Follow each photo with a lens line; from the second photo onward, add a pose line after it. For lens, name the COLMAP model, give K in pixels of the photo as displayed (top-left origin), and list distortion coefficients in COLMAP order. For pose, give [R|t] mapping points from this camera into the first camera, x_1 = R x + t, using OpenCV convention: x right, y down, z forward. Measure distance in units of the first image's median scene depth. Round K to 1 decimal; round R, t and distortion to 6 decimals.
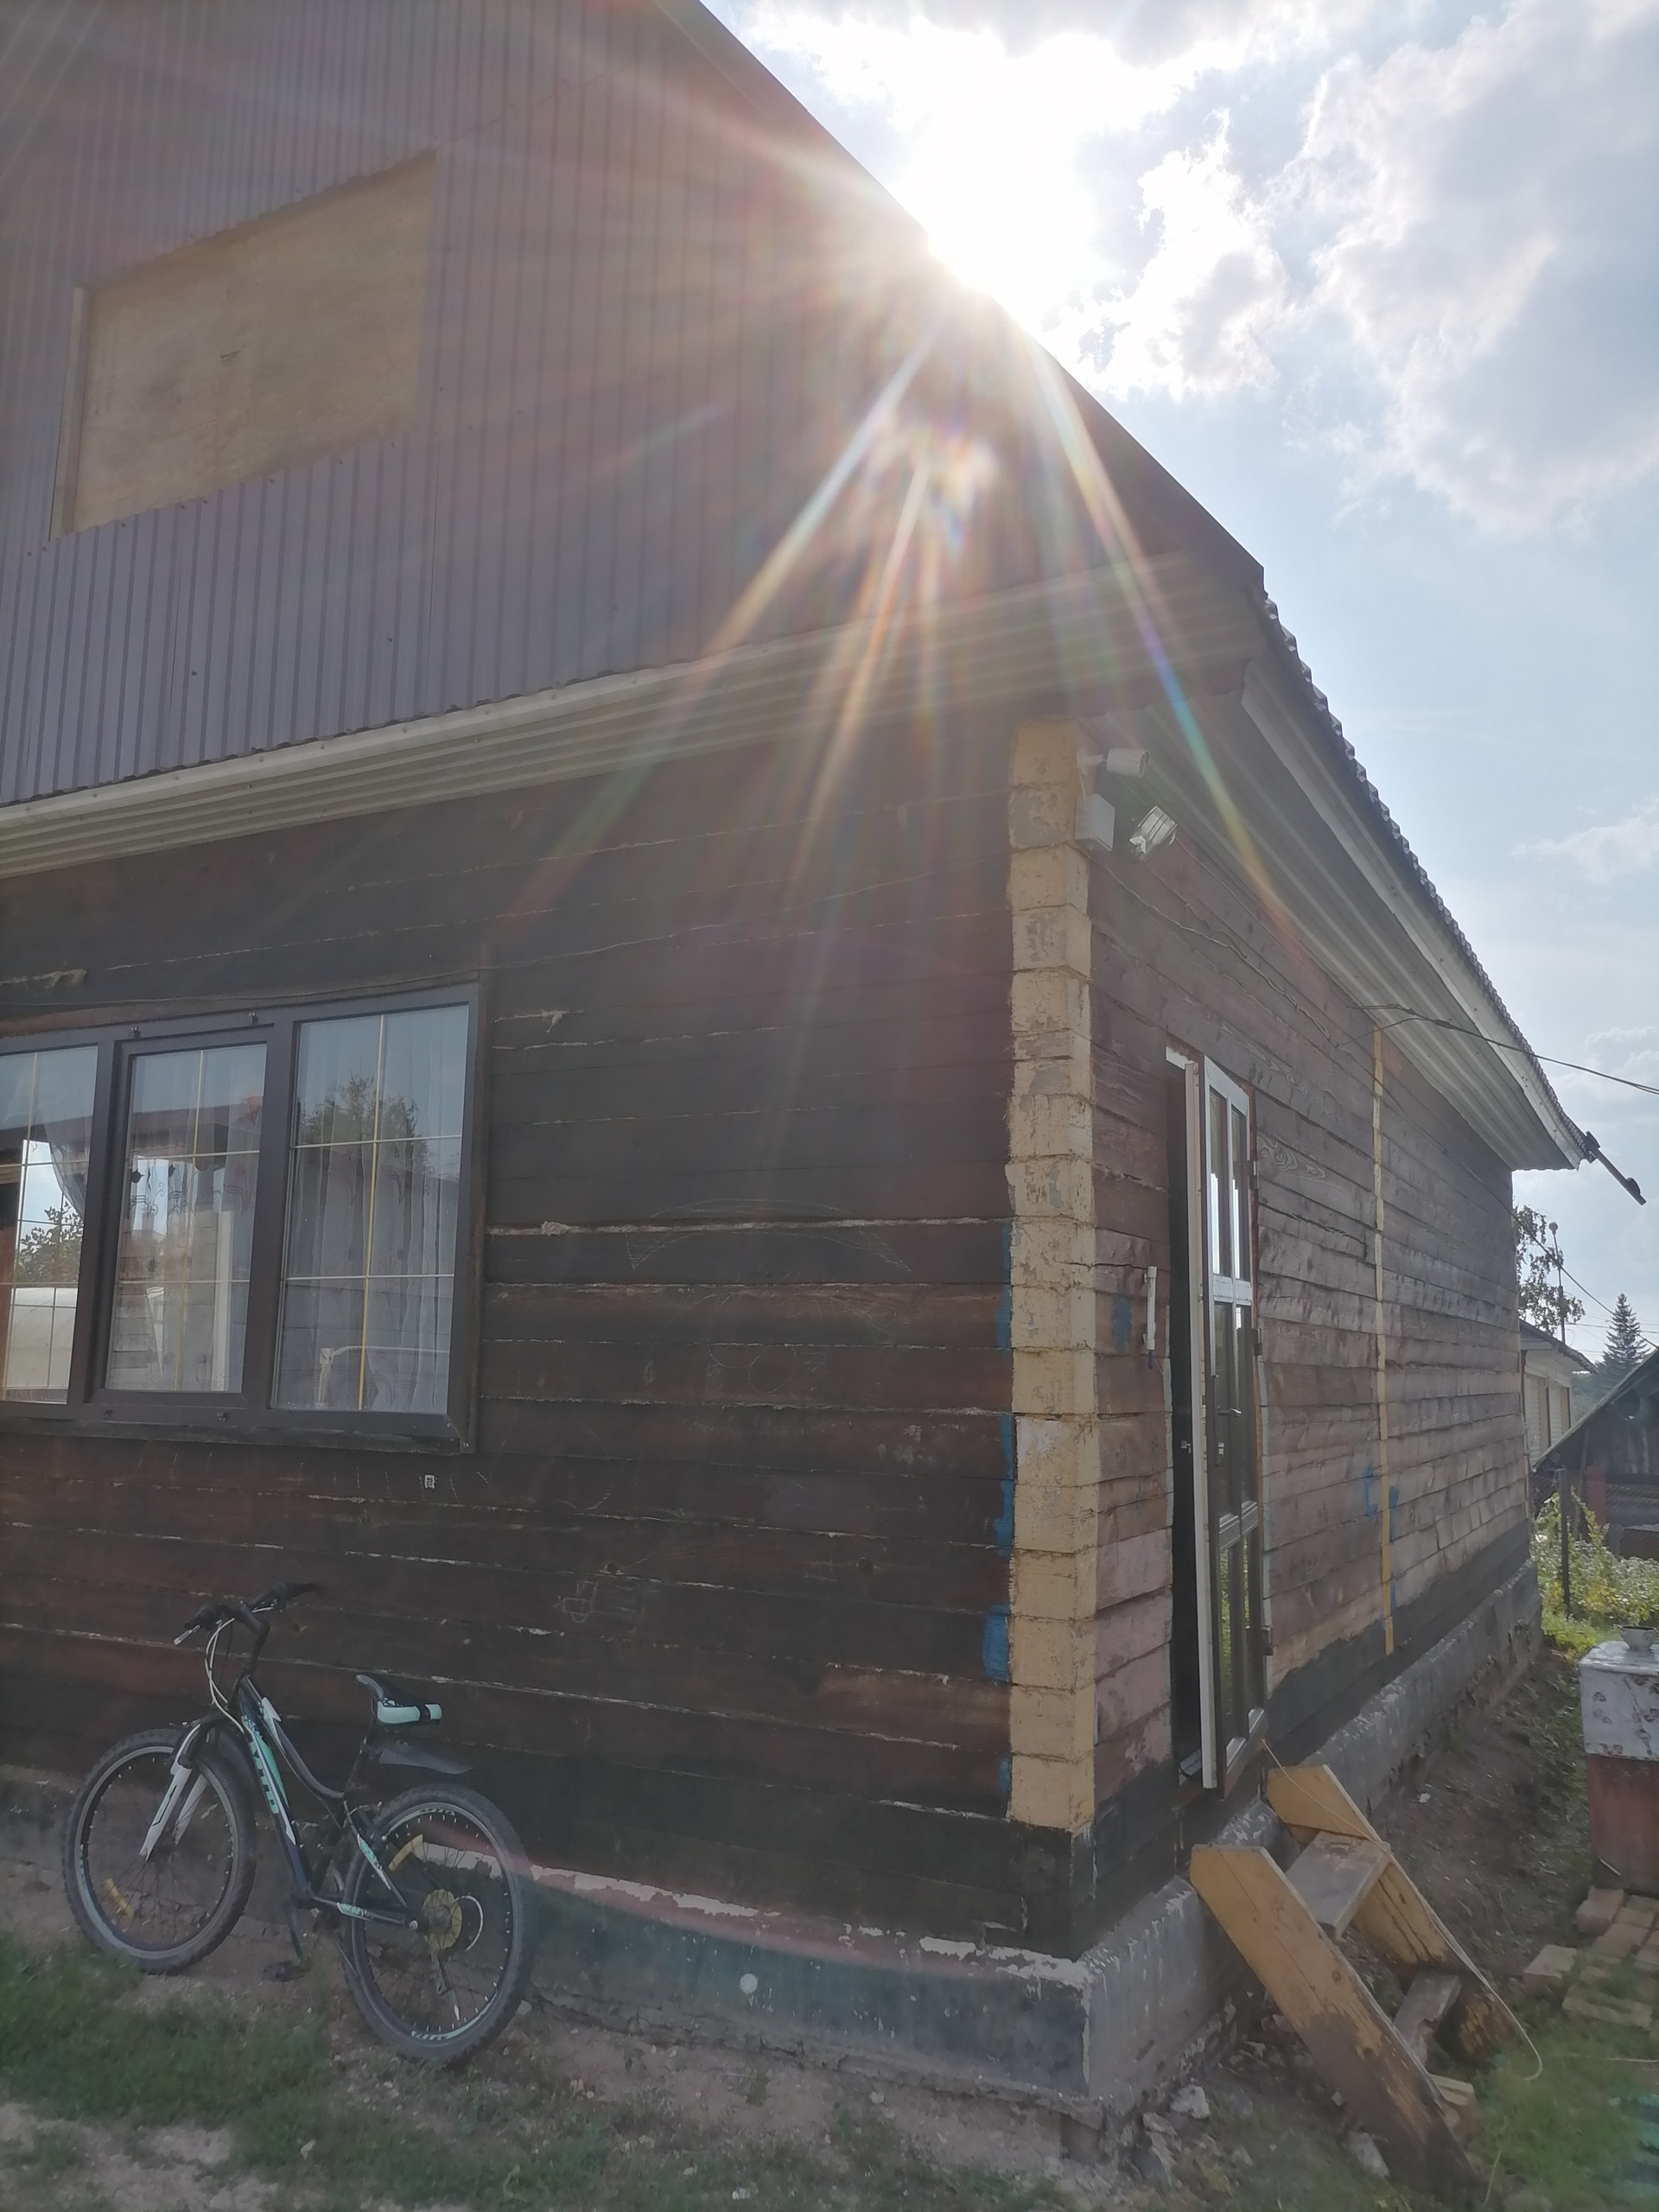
lens RADIAL K [[1719.3, 0, 829.5], [0, 1719.3, 1106.0], [0, 0, 1]] dist [0.052765, -0.032908]
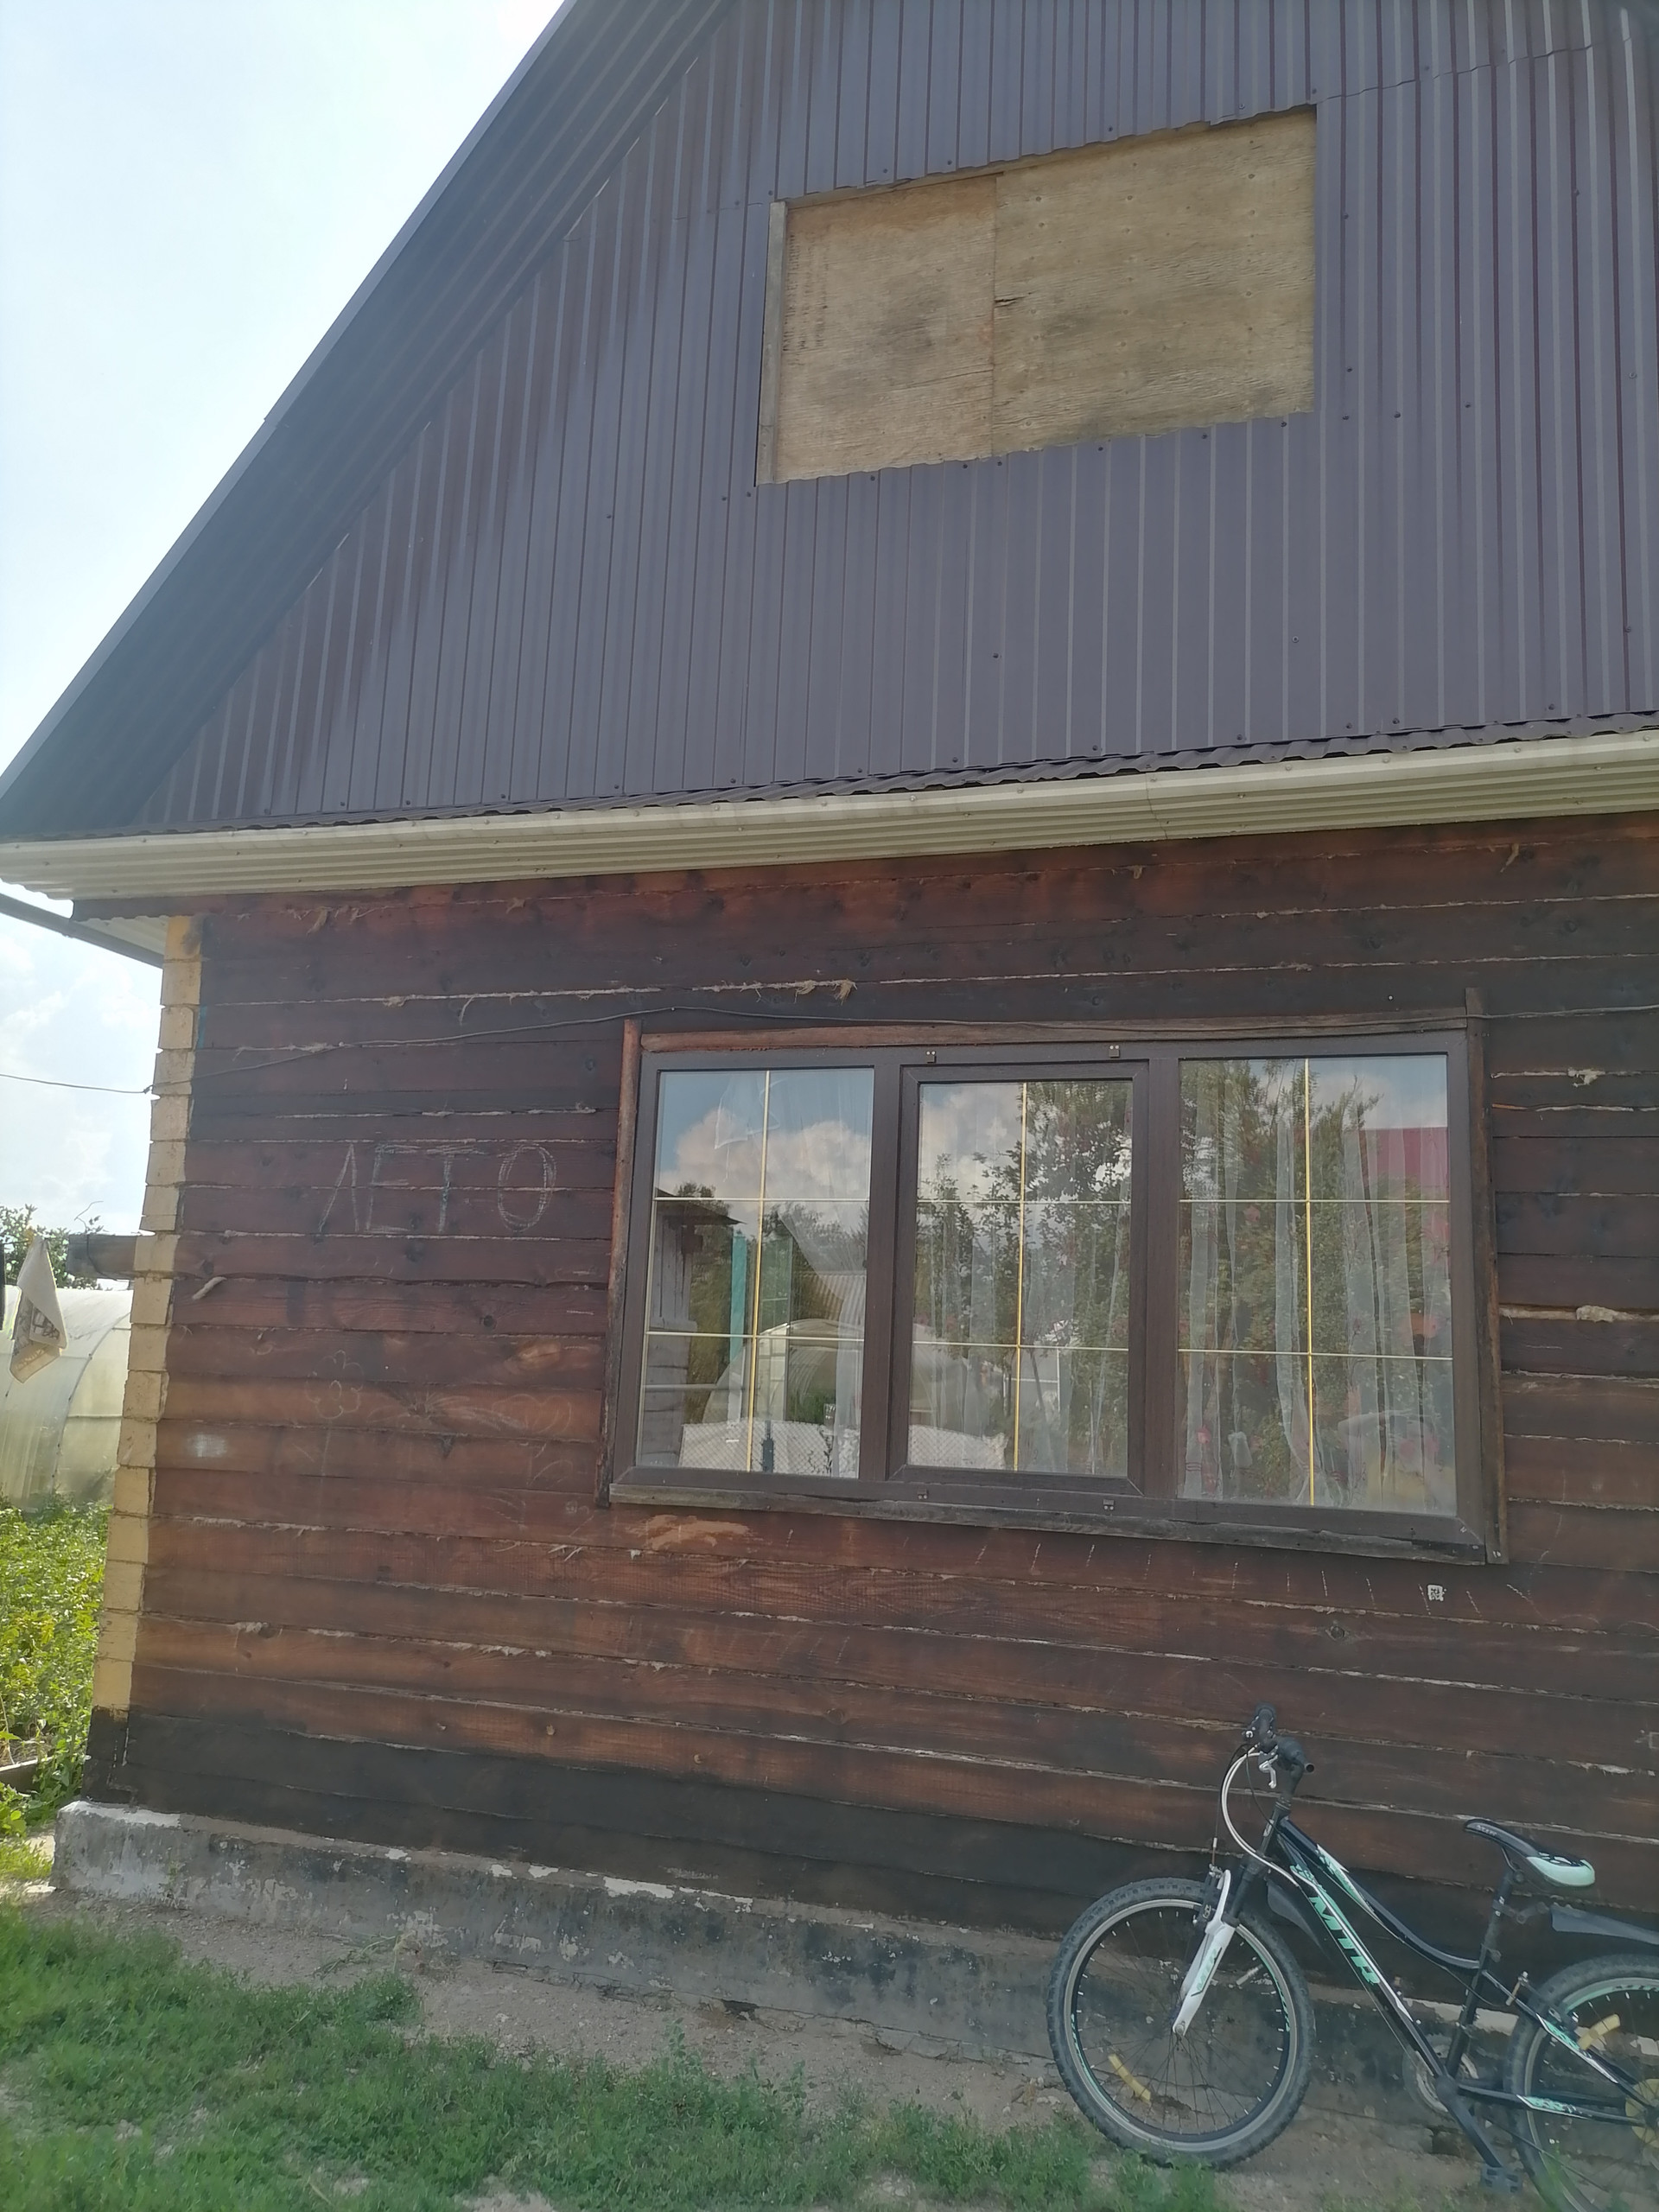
lens RADIAL K [[1719.3, 0, 829.5], [0, 1719.3, 1106.0], [0, 0, 1]] dist [0.052765, -0.032908]
pose [[0.984168, 0.051994, 0.169443, -0.684453], [-0.051079, 0.998647, -0.009759, -0.007396], [-0.169721, 0.000949, 0.985492, 0.170126]]
